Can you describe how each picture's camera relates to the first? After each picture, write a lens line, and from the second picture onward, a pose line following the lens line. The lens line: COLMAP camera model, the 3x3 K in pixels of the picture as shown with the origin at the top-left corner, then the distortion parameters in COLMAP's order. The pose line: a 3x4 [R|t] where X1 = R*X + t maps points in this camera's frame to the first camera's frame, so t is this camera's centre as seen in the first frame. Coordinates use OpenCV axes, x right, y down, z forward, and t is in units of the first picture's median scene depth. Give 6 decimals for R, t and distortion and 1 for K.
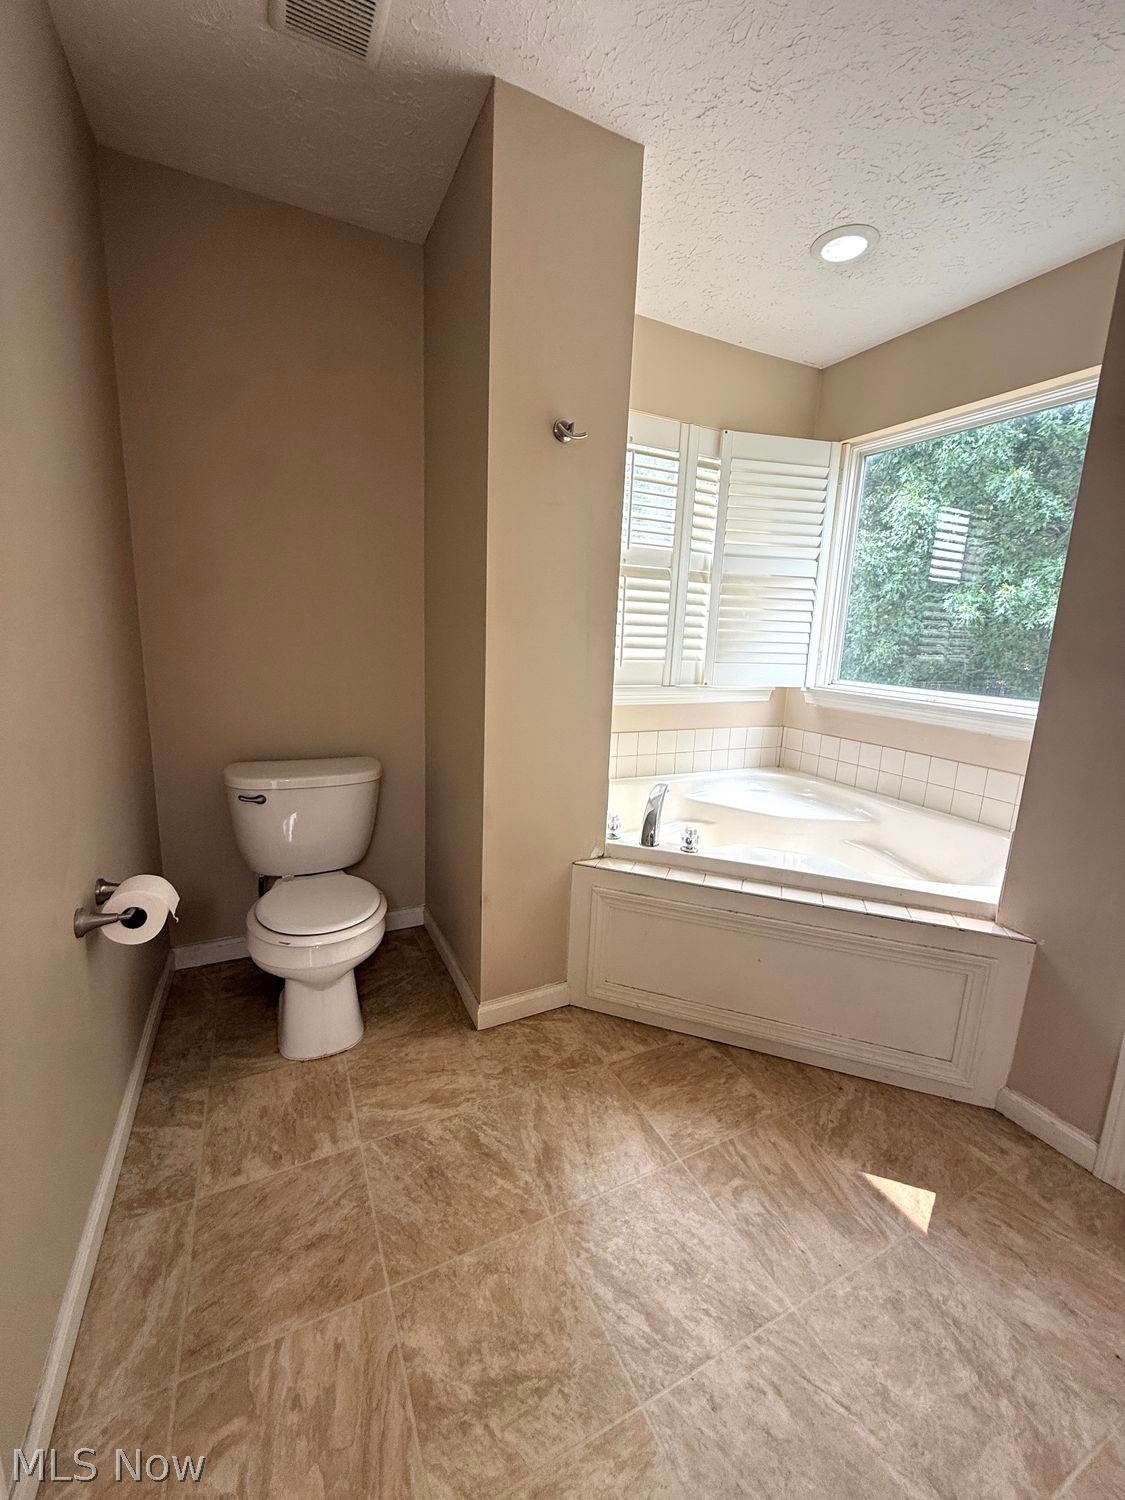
lens RADIAL K [[604.3, 0, 560.9], [0, 604.3, 740.0], [0, 0, 1]] dist [0.014294, 0.000522]
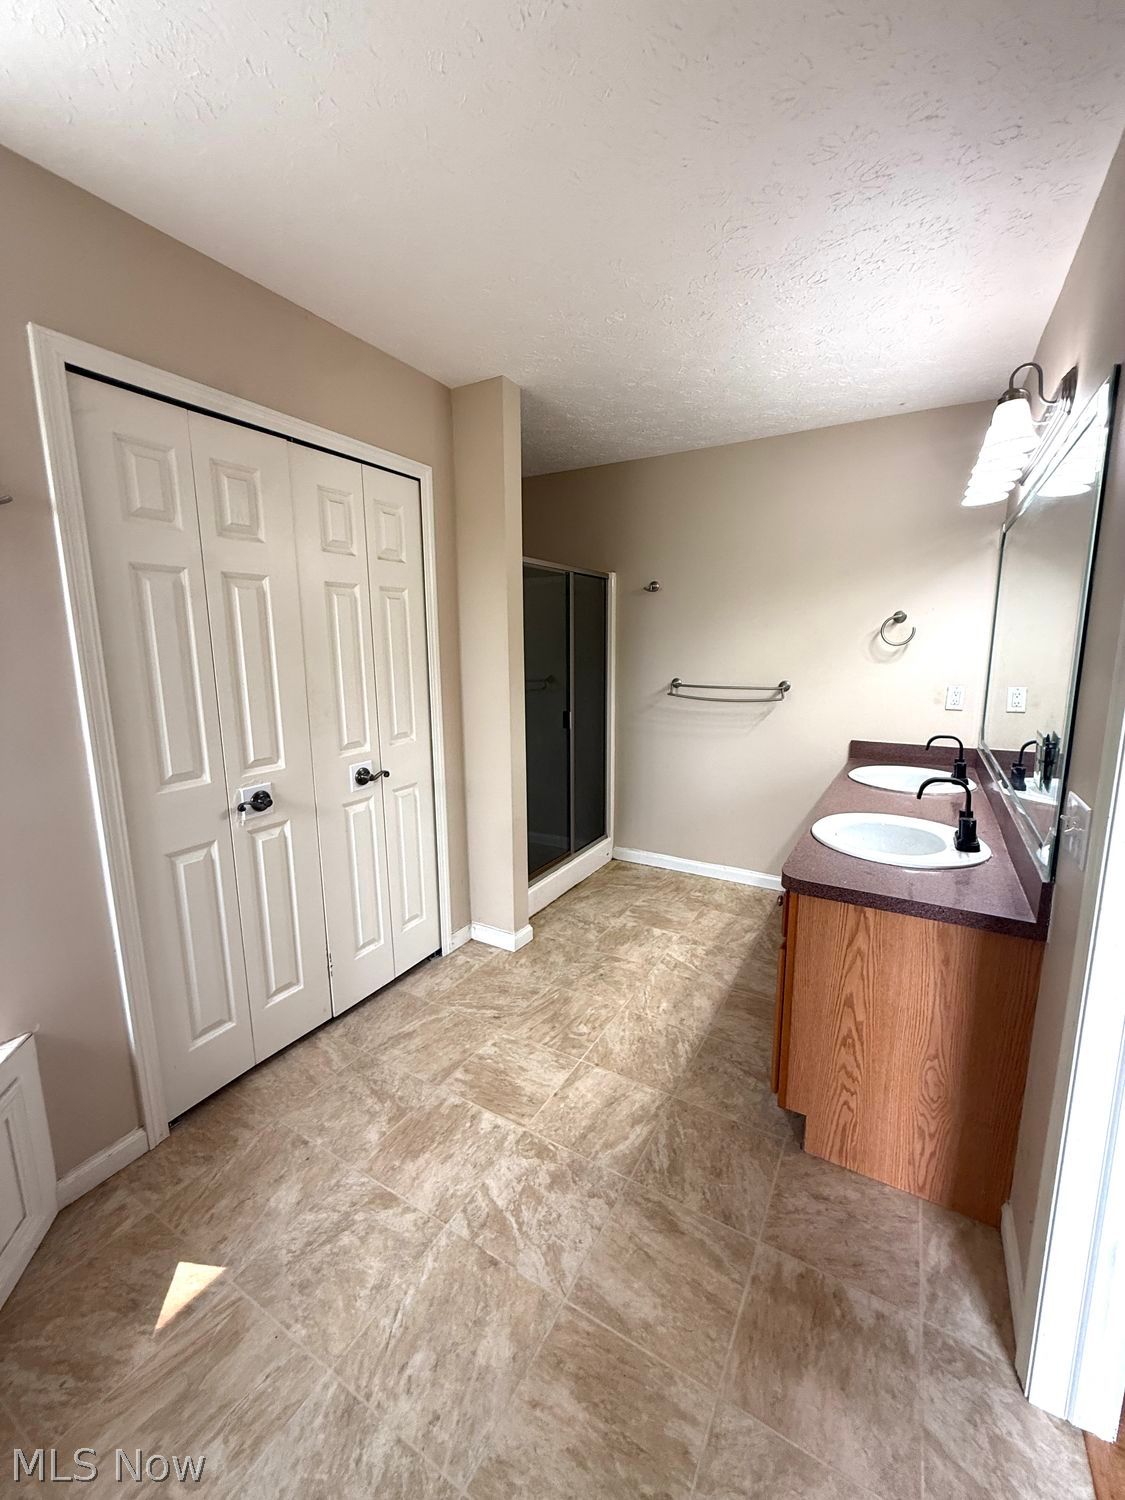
lens RADIAL K [[604.3, 0, 563.6], [0, 604.3, 751.0], [0, 0, 1]] dist [0.014294, 0.000522]
pose [[-0.544261, -0.186766, 0.817862, -0.507085], [0.136350, 0.942247, 0.305907, -0.353447], [-0.827761, 0.278008, -0.487363, 0.877409]]
